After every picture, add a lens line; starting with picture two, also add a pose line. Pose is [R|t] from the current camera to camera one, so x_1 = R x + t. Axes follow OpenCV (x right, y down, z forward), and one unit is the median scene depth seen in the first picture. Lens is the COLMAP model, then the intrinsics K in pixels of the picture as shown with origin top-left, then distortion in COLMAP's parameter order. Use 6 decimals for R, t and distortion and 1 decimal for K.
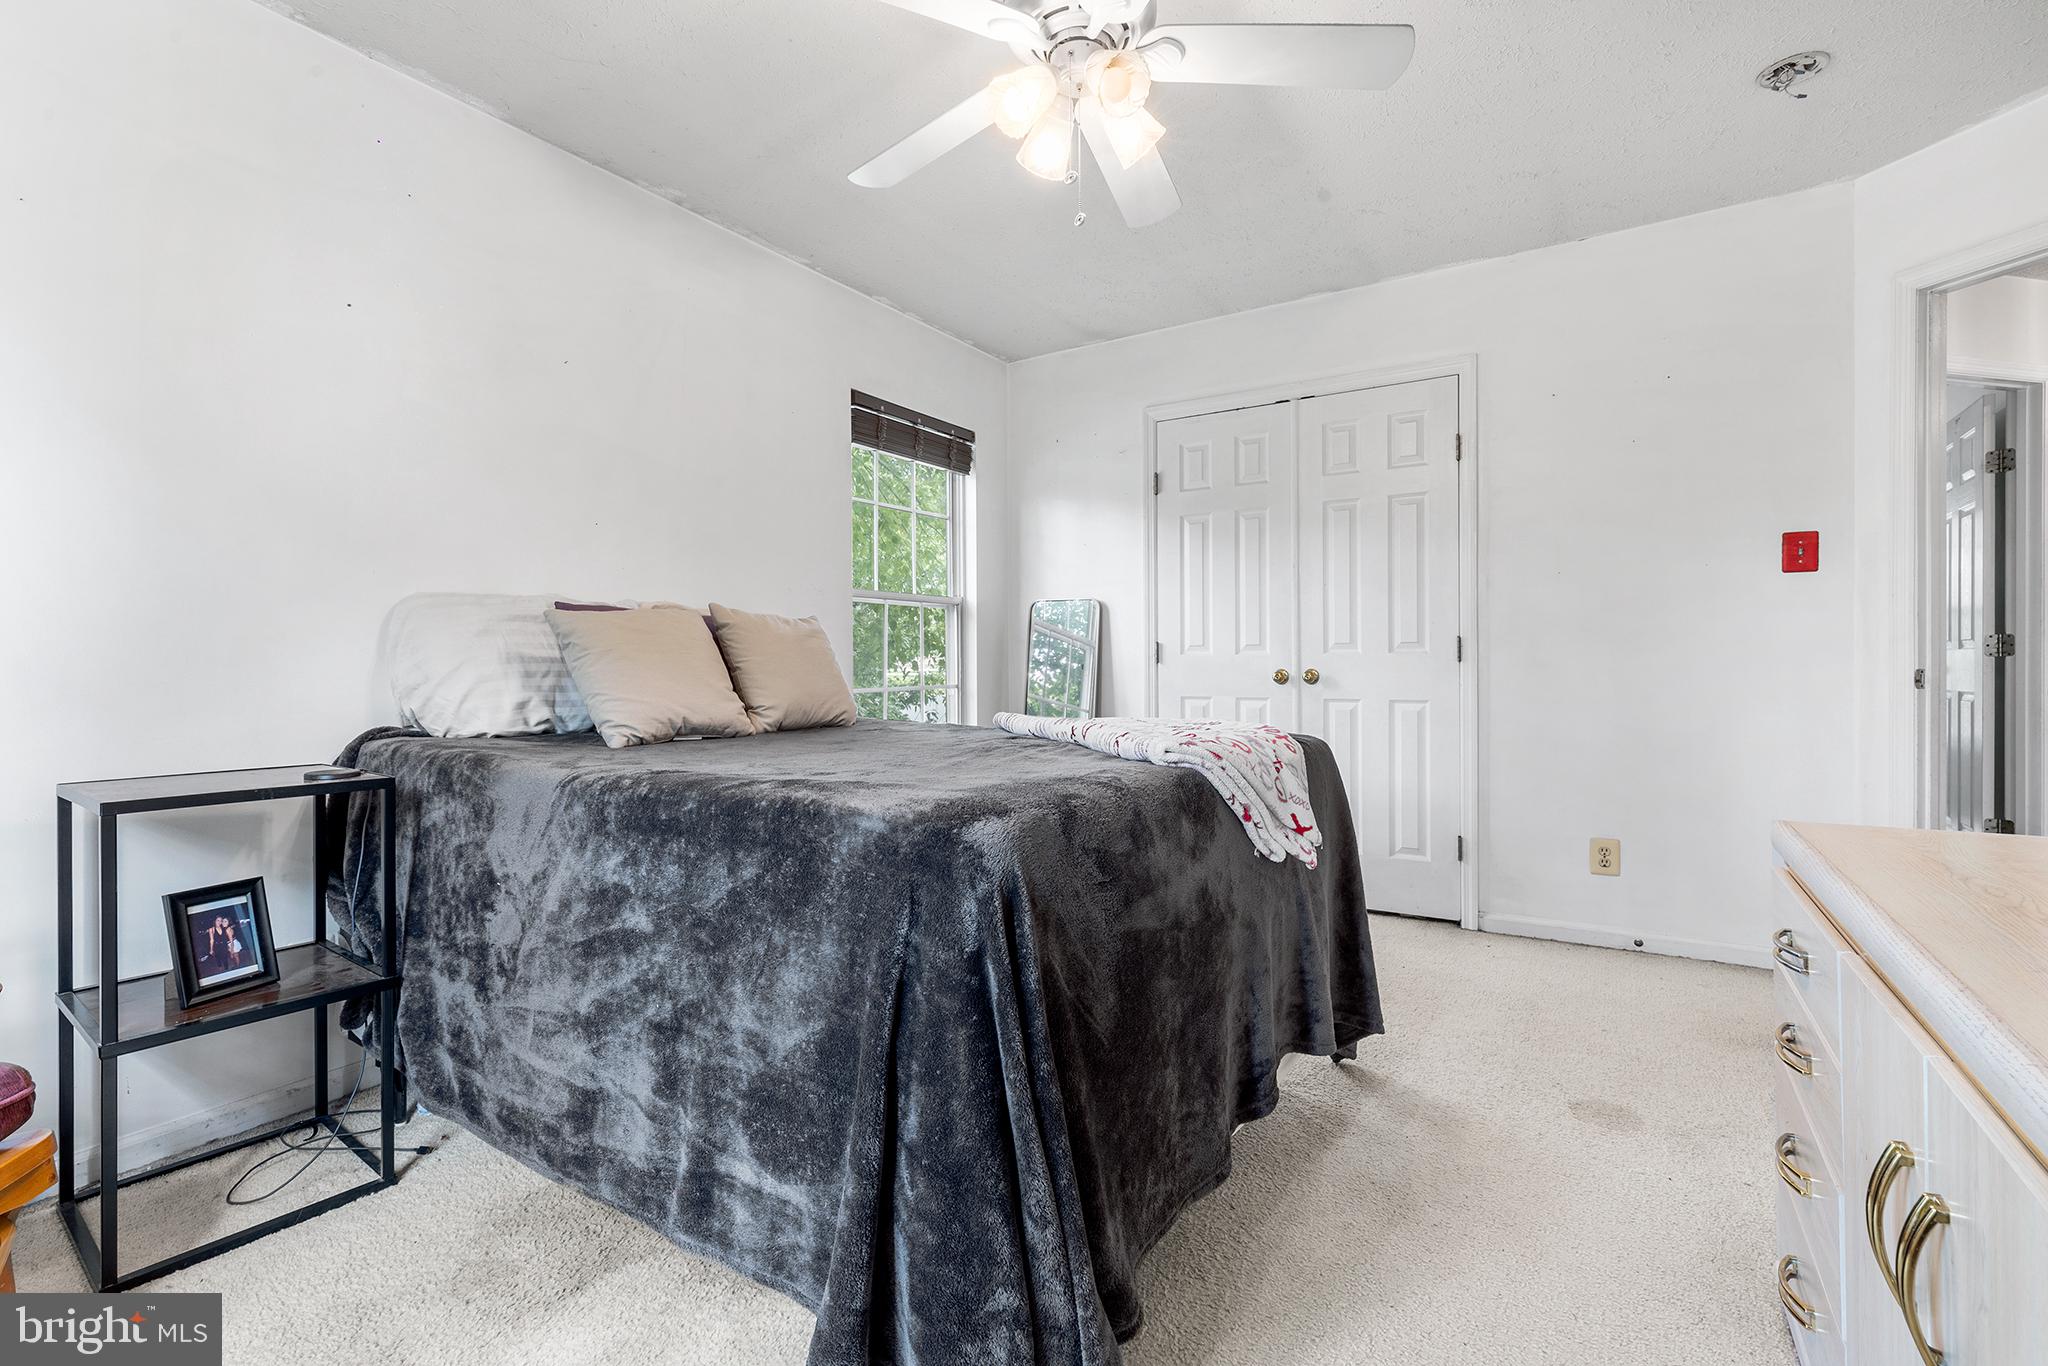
lens RADIAL K [[923.0, 0, 1029.3], [0, 923.0, 677.4], [0, 0, 1]] dist [0.001876, -0.000021]
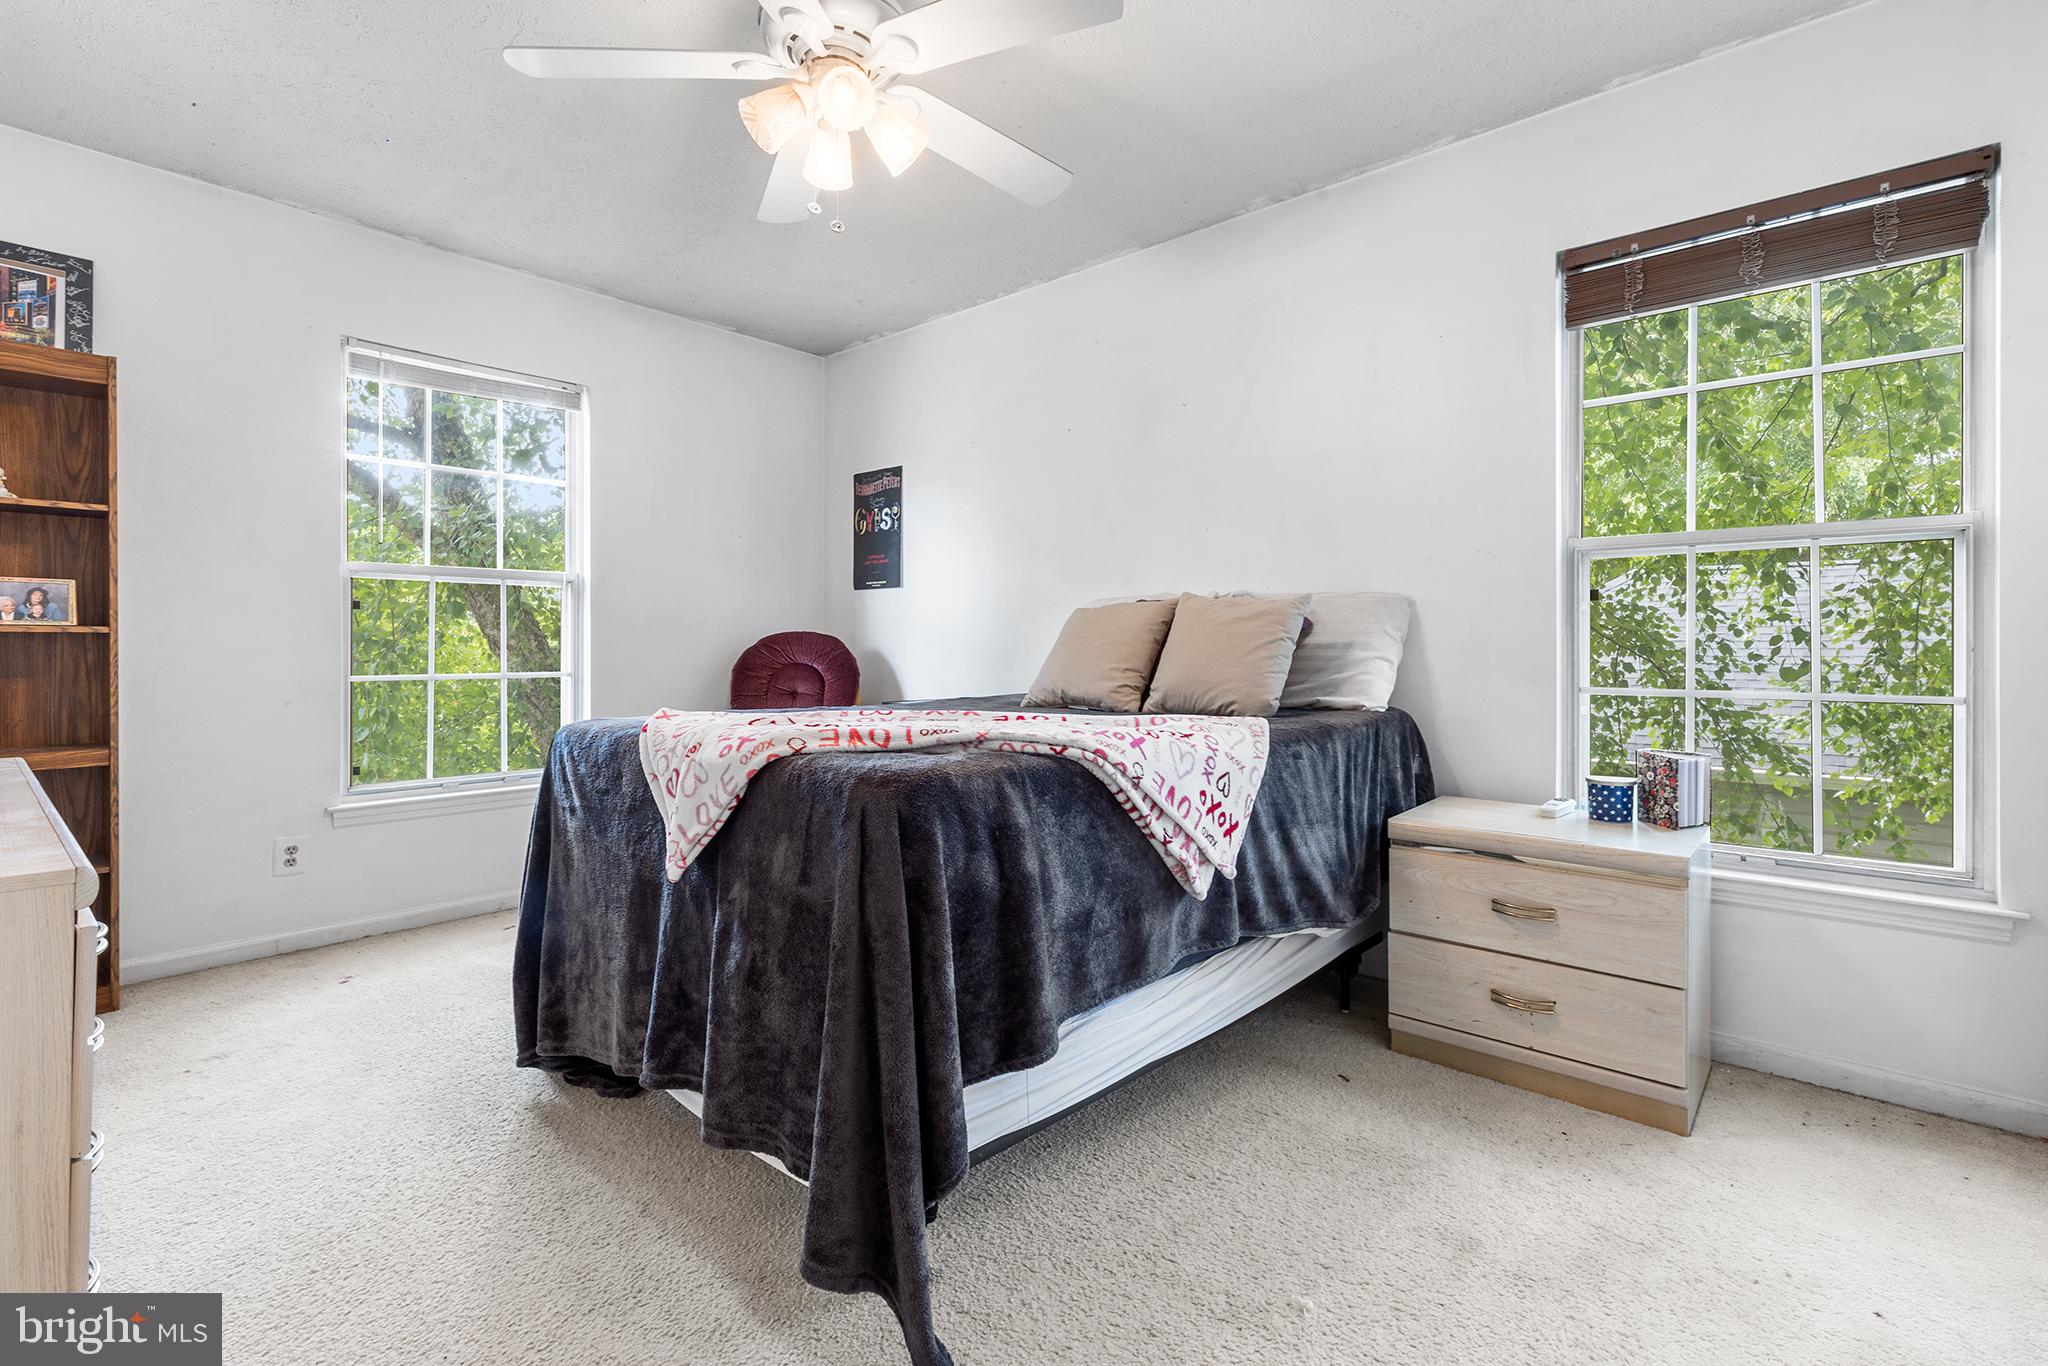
lens RADIAL K [[923.0, 0, 1029.3], [0, 923.0, 677.4], [0, 0, 1]] dist [0.001876, -0.000021]
pose [[-0.141744, 0.029244, -0.989471, 0.552809], [-0.023957, 0.999169, 0.032963, -0.009503], [0.989613, 0.028377, -0.140925, 0.710589]]
